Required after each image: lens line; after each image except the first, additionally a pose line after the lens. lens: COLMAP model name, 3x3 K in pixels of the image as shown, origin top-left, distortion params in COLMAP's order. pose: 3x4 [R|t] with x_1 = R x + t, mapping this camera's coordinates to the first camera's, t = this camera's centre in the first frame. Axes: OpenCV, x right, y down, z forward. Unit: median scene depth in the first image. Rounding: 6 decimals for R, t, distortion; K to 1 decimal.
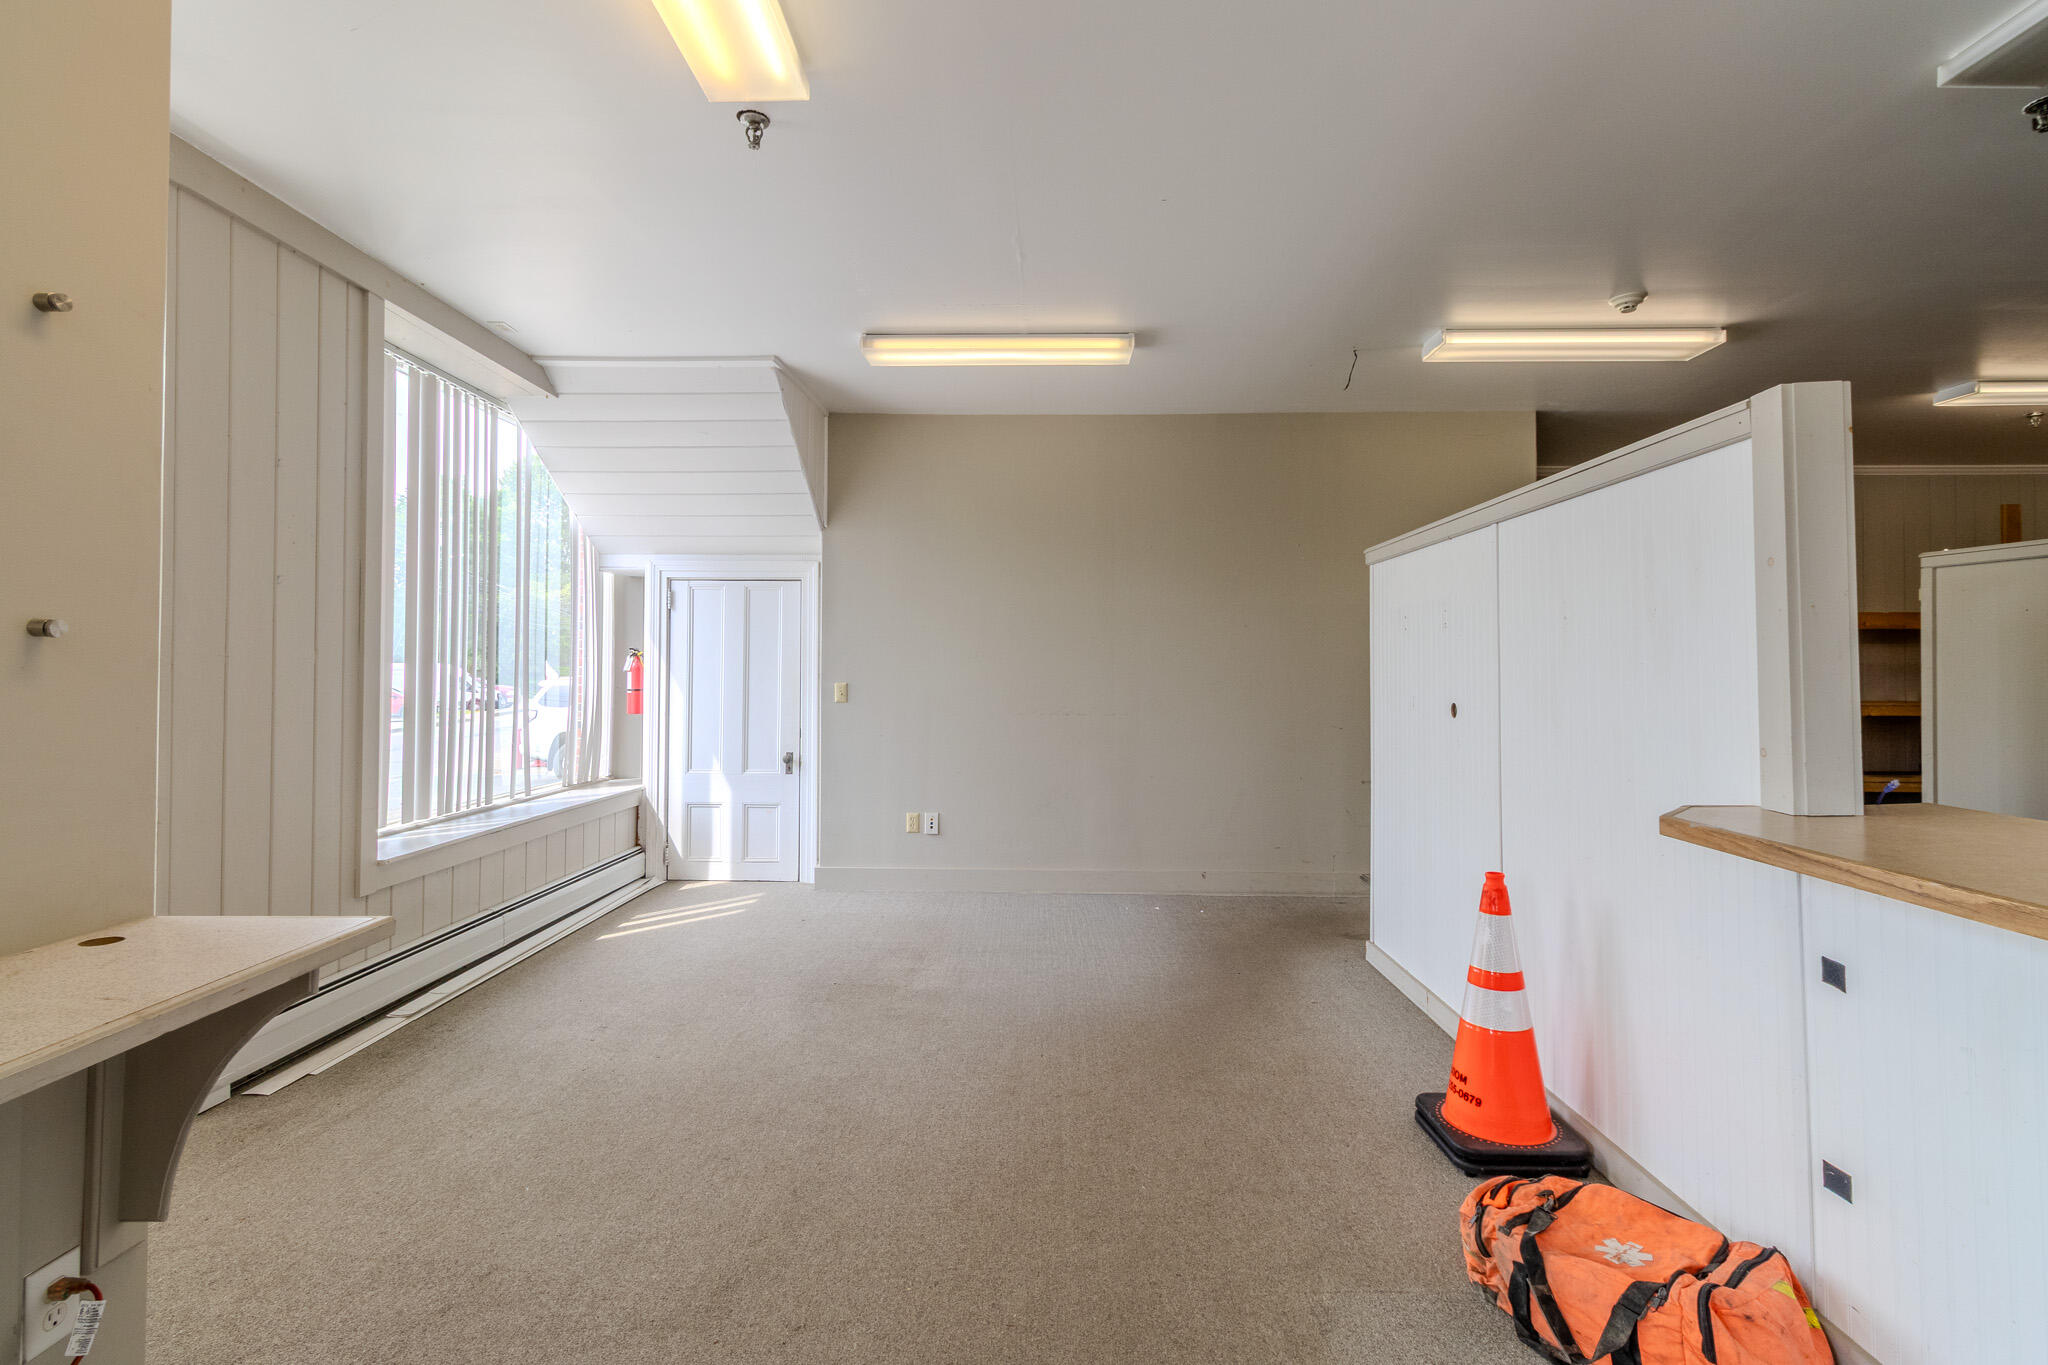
lens RADIAL K [[958.8, 0, 1031.1], [0, 958.8, 662.1], [0, 0, 1]] dist [0.000581, 0.000139]
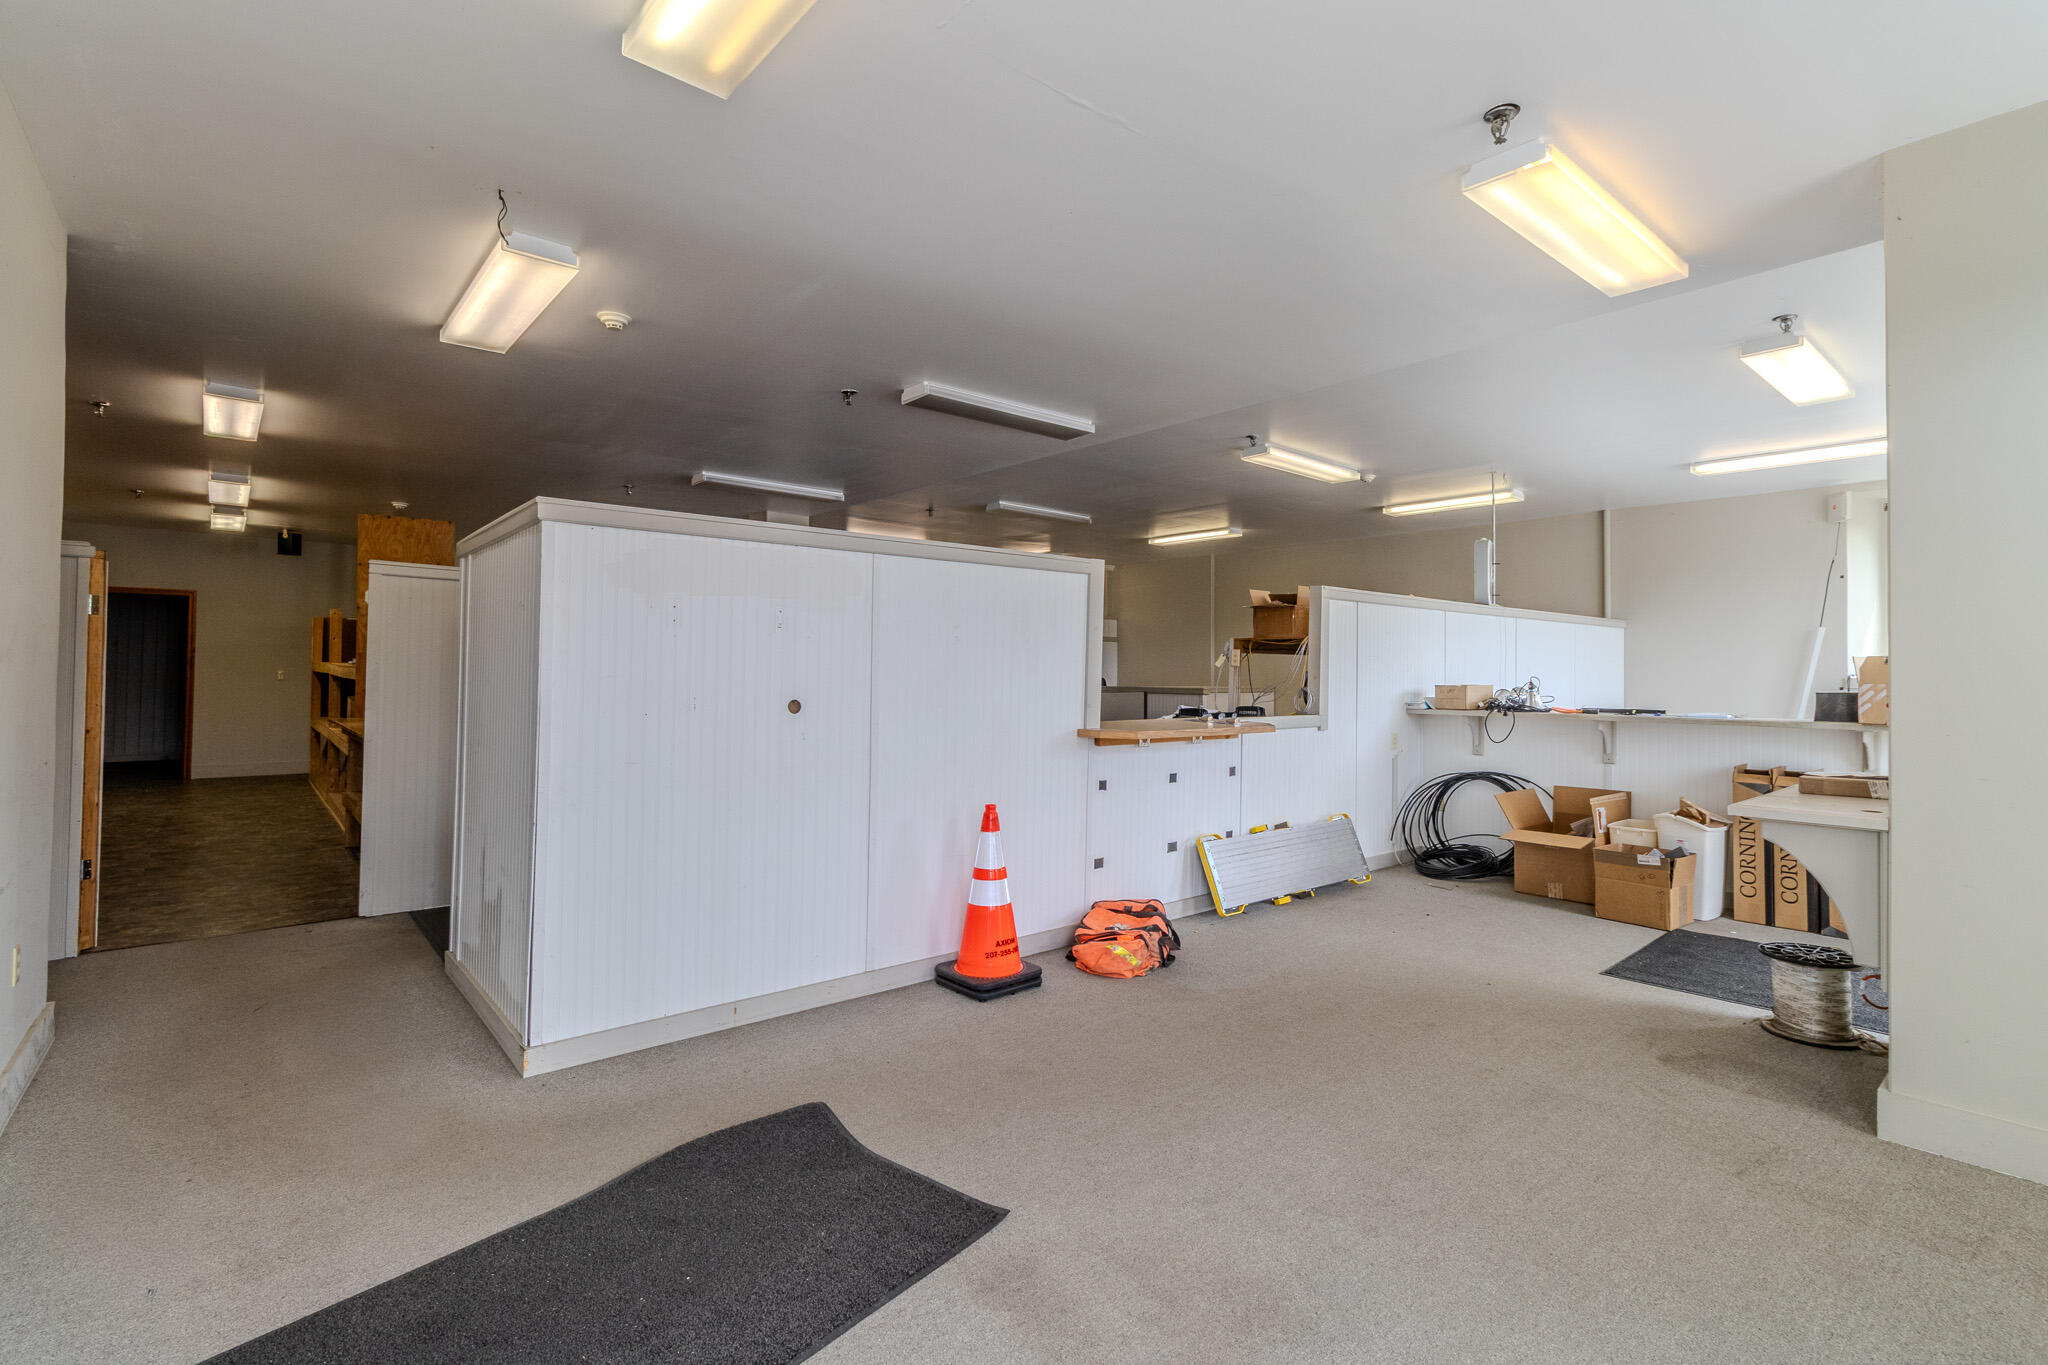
lens RADIAL K [[958.8, 0, 1031.1], [0, 958.8, 662.1], [0, 0, 1]] dist [0.000581, 0.000139]
pose [[-0.660500, 0.000703, 0.750826, -0.700020], [-0.015432, 0.999776, -0.014511, 0.015553], [-0.750667, -0.021172, -0.660341, 1.966053]]
